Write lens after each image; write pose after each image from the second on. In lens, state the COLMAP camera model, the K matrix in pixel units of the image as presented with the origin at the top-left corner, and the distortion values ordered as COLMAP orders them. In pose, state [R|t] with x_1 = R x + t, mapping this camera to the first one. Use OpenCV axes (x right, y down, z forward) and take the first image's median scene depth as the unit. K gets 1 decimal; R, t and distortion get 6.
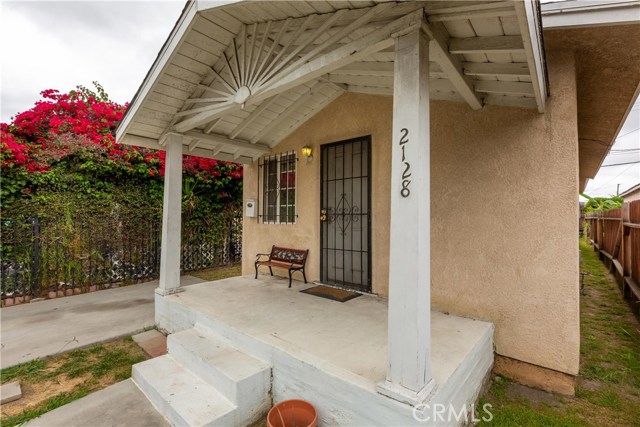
lens RADIAL K [[288.5, 0, 320.0], [0, 288.5, 213.5], [0, 0, 1]] dist [0.002440, 0.000163]
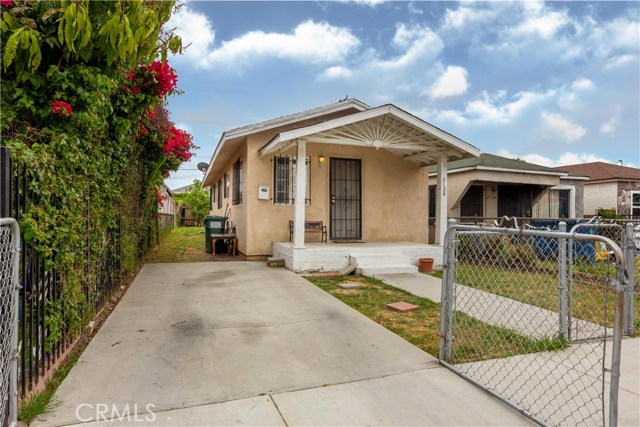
lens RADIAL K [[391.6, 0, 320.0], [0, 391.6, 213.5], [0, 0, 1]] dist [-0.000557, -0.000902]
pose [[0.507641, 0.004560, 0.861557, -1.722050], [-0.018593, 0.999811, 0.005663, 0.064092], [-0.861368, -0.018894, 0.507630, -0.082236]]
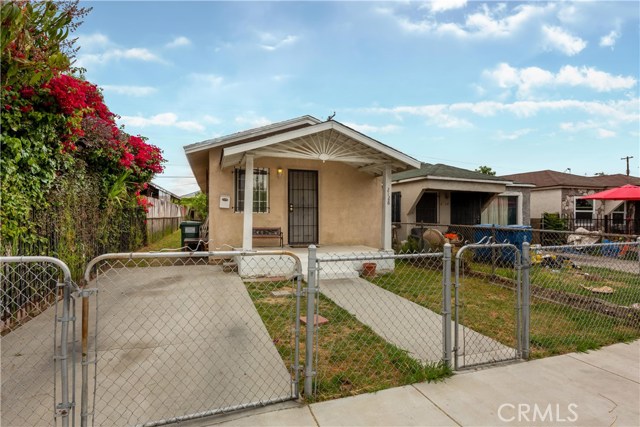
lens RADIAL K [[332.3, 0, 320.0], [0, 332.3, 213.5], [0, 0, 1]] dist [-0.000140, 0.000290]
pose [[0.515801, 0.000965, 0.856708, -1.475937], [-0.016009, 0.999836, 0.008512, 0.018018], [-0.856559, -0.018106, 0.515732, -0.218068]]
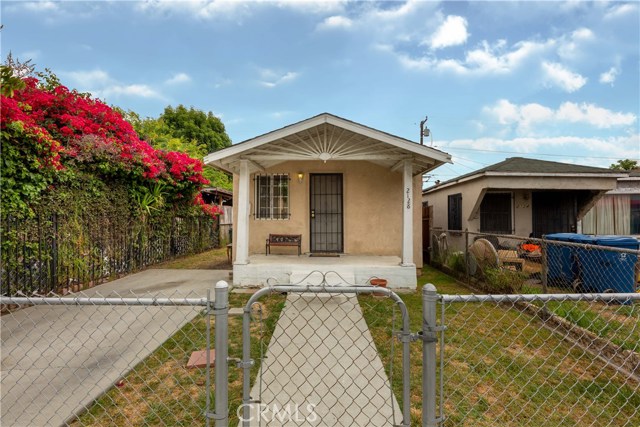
lens RADIAL K [[300.5, 0, 320.0], [0, 300.5, 213.5], [0, 0, 1]] dist [-0.000704, -0.000217]
pose [[0.786360, 0.007652, 0.617721, -0.929017], [-0.006361, 0.999971, -0.004289, 0.009032], [-0.617736, -0.000556, 0.786386, -0.394731]]
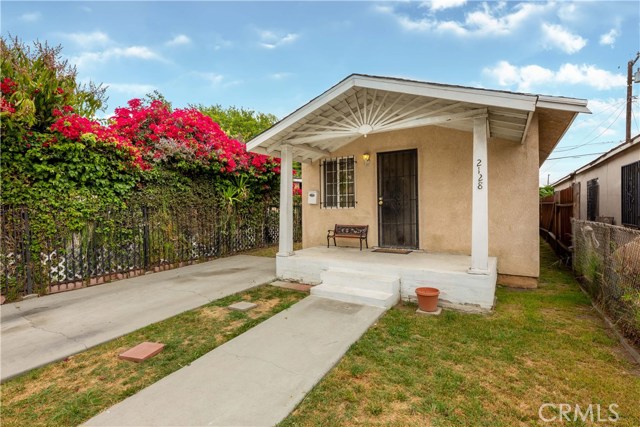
lens RADIAL K [[305.0, 0, 320.0], [0, 305.0, 213.5], [0, 0, 1]] dist [-0.000120, -0.000842]
pose [[0.987349, -0.019664, 0.157336, -0.463878], [0.015288, 0.999463, 0.028976, 0.016487], [-0.157821, -0.026205, 0.987120, -0.417484]]
